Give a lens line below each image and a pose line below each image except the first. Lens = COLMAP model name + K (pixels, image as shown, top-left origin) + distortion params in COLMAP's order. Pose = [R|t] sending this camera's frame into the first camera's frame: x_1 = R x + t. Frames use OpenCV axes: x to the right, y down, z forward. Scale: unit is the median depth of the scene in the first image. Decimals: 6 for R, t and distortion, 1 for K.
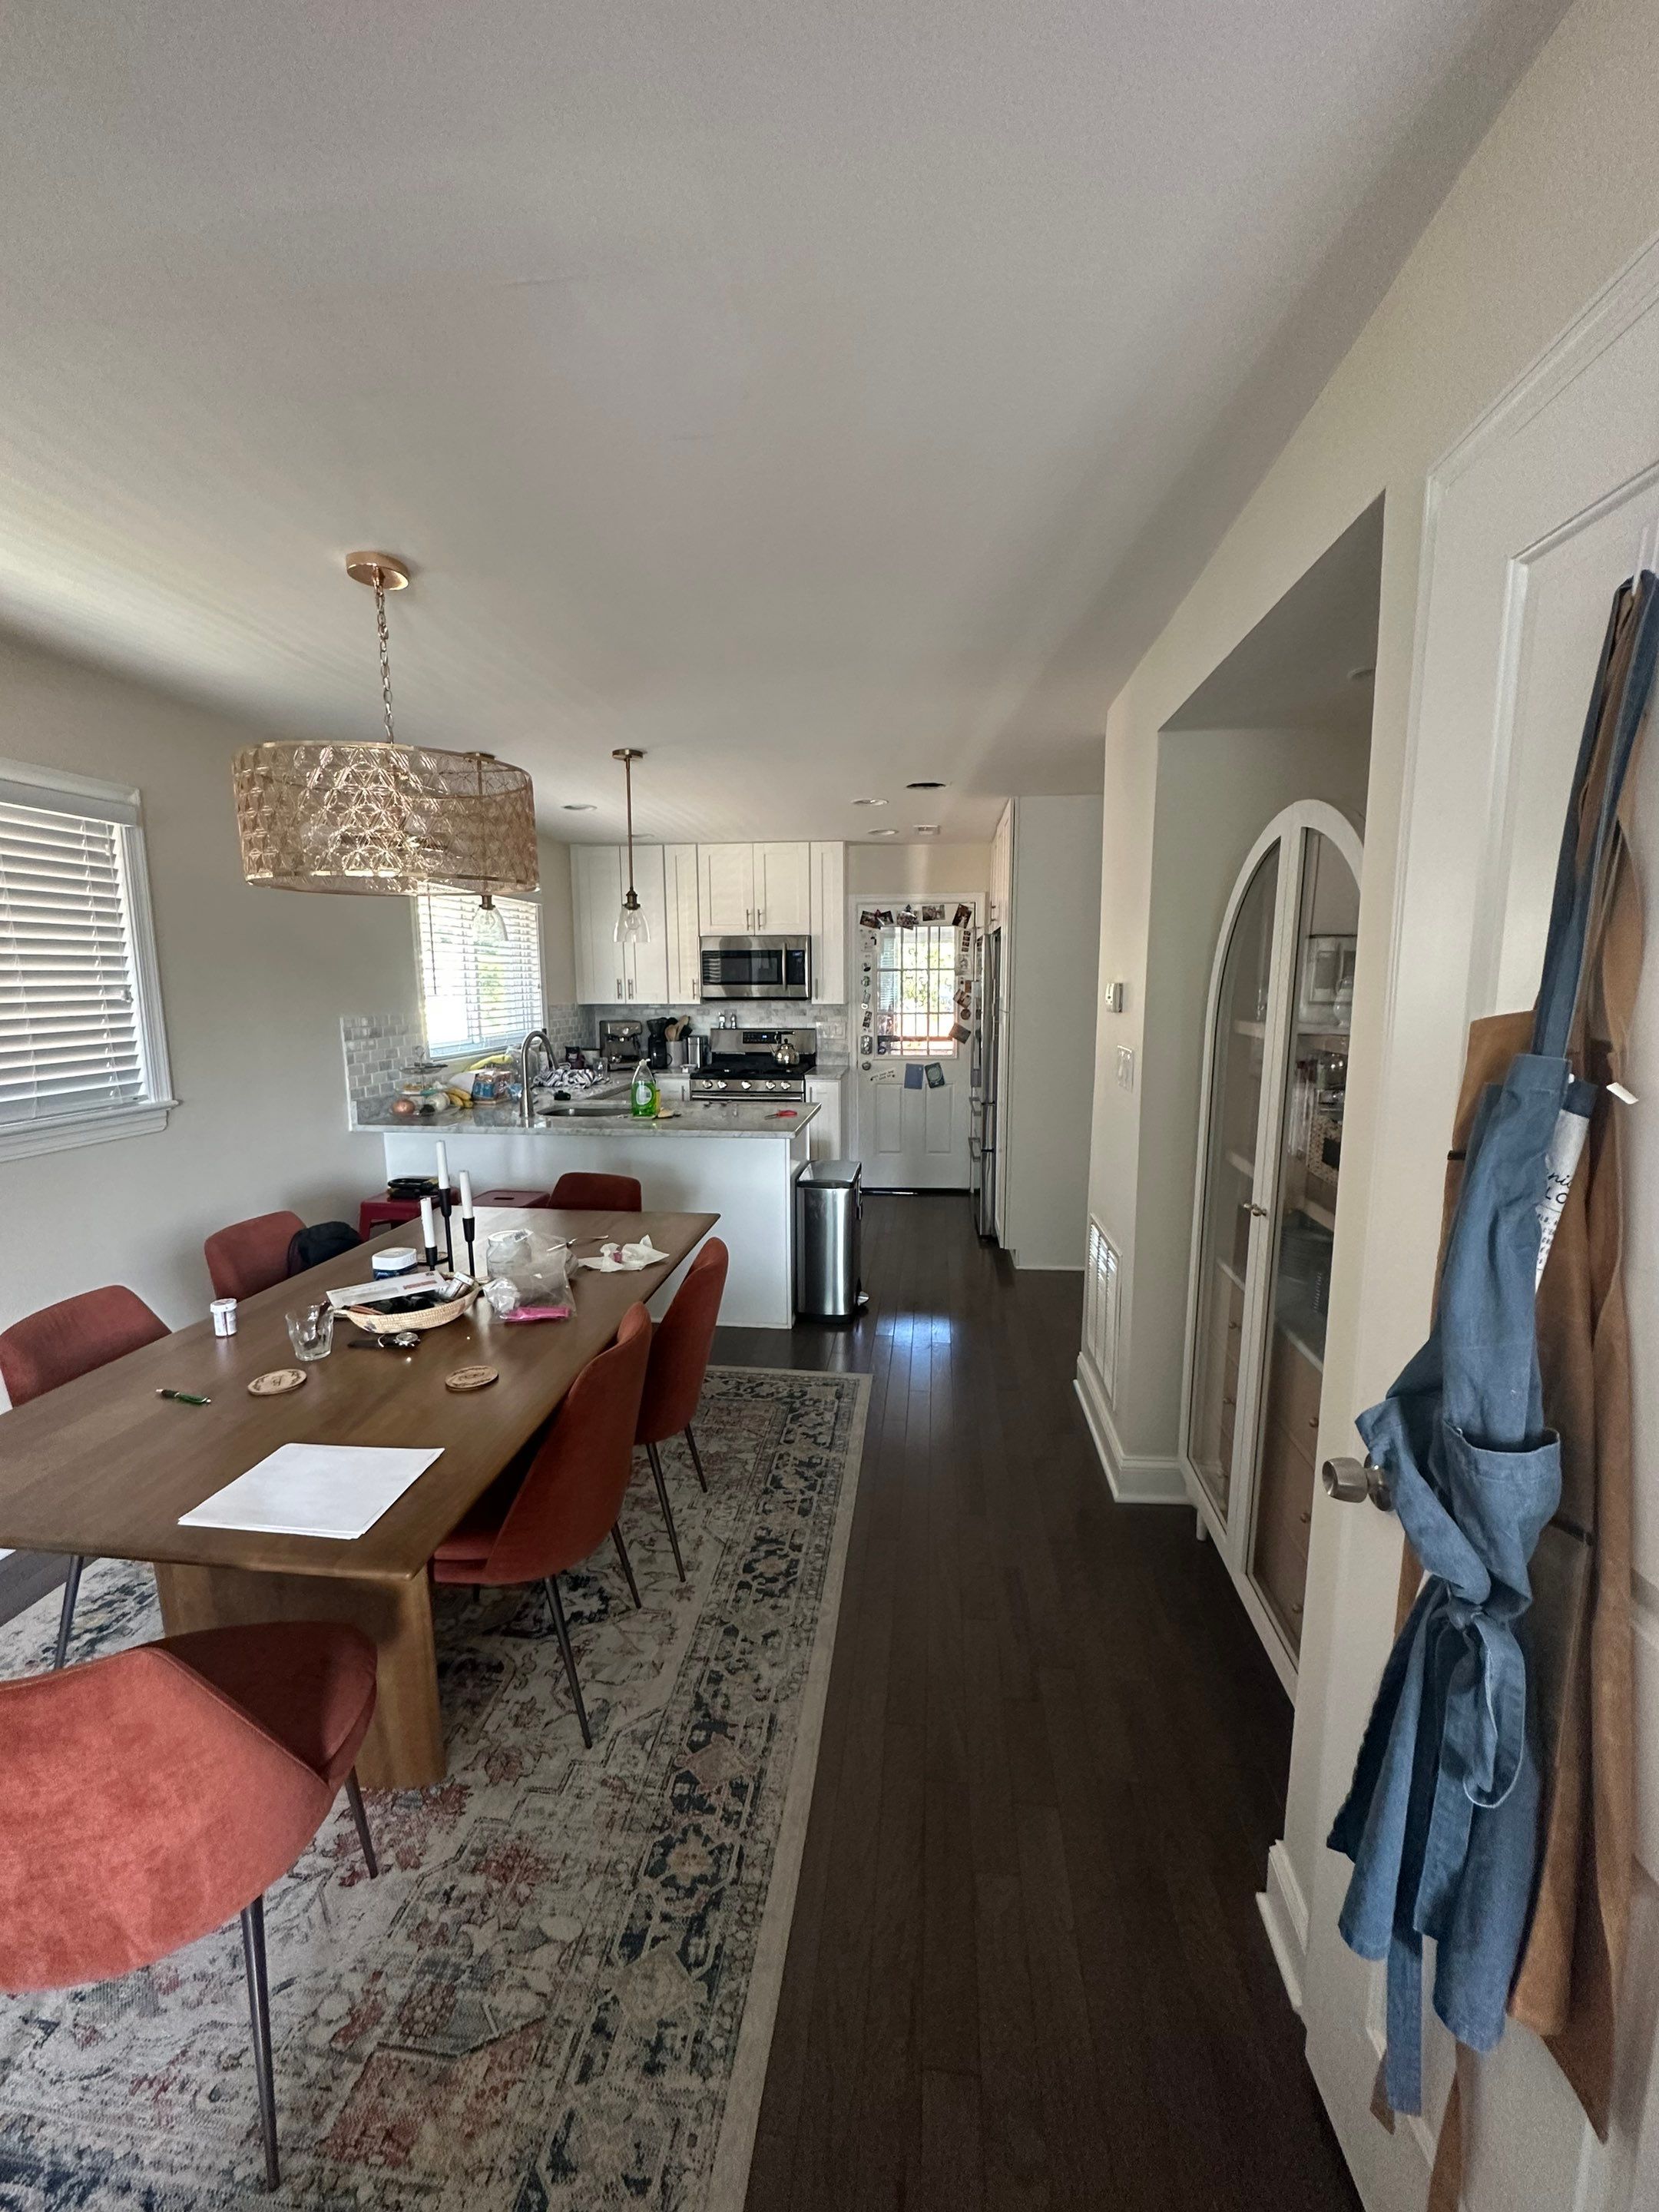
lens RADIAL K [[883.0, 0, 827.9], [0, 883.0, 1101.2], [0, 0, 1]] dist [-0.002945, -0.000164]
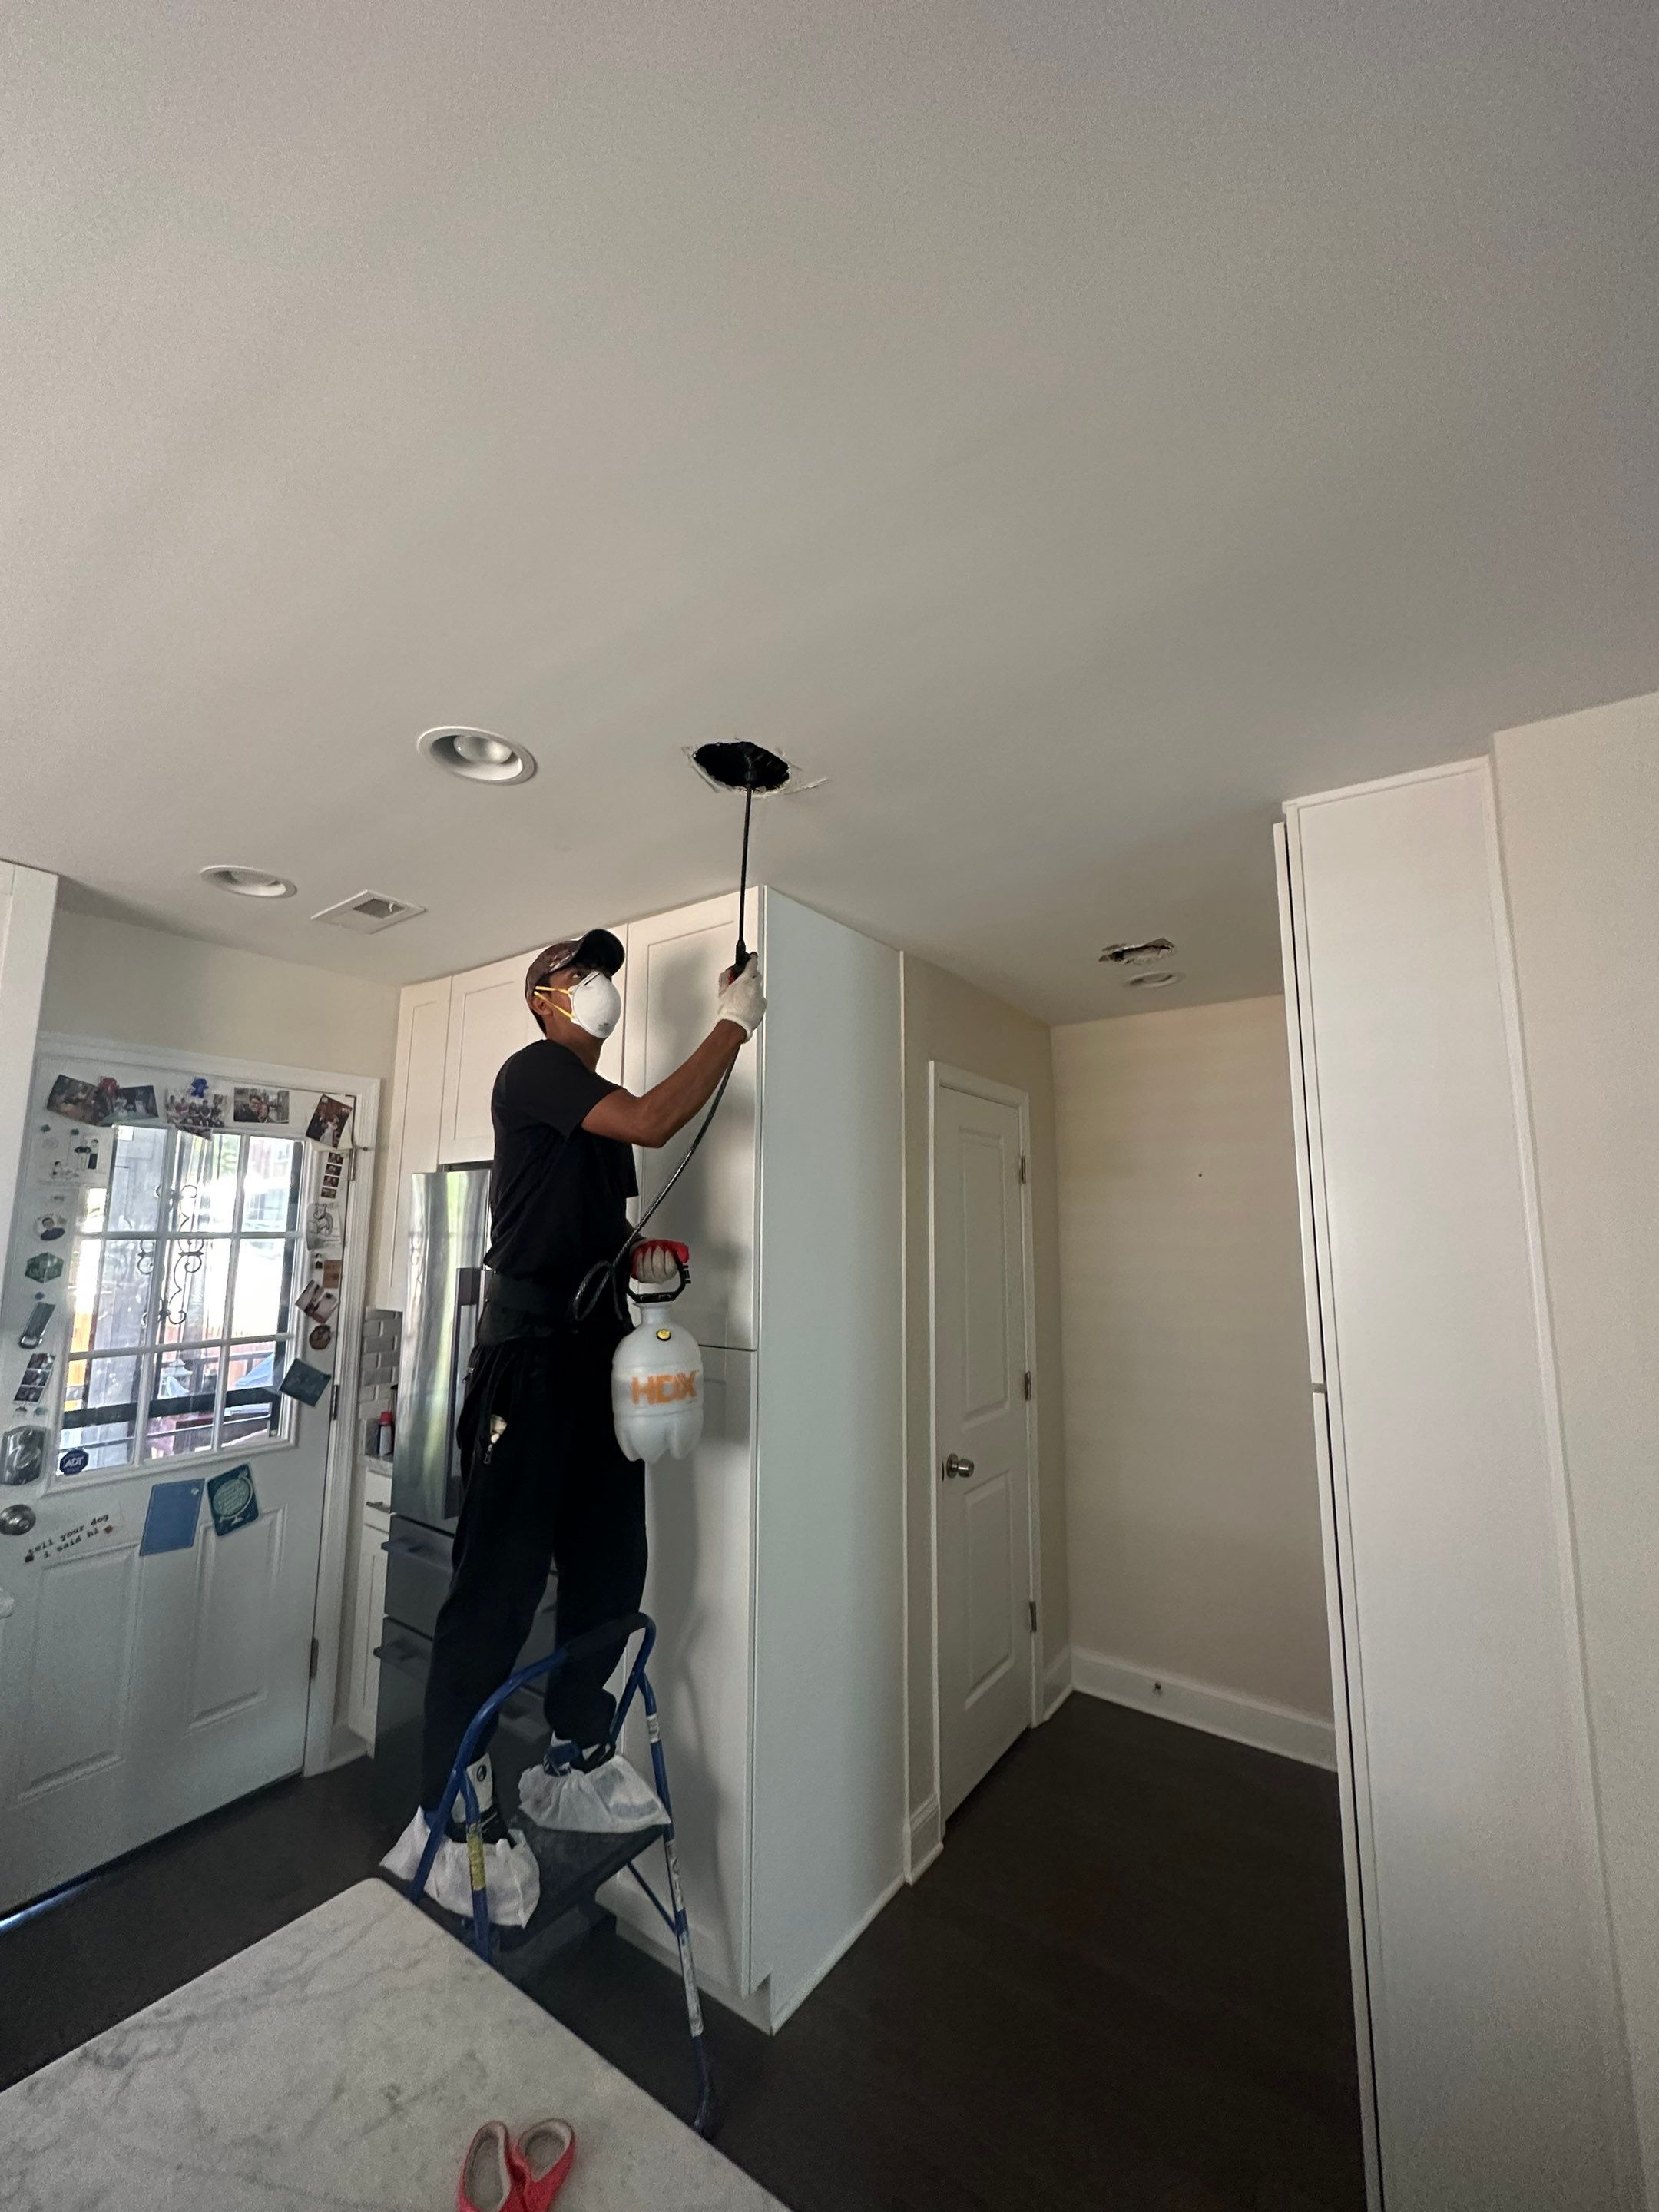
lens RADIAL K [[883.0, 0, 827.0], [0, 883.0, 1109.9], [0, 0, 1]] dist [-0.002945, -0.000164]
pose [[0.479306, 0.127089, 0.868398, -0.122769], [0.115536, 0.971712, -0.205978, -0.089515], [-0.870010, 0.199057, 0.451064, 0.560595]]
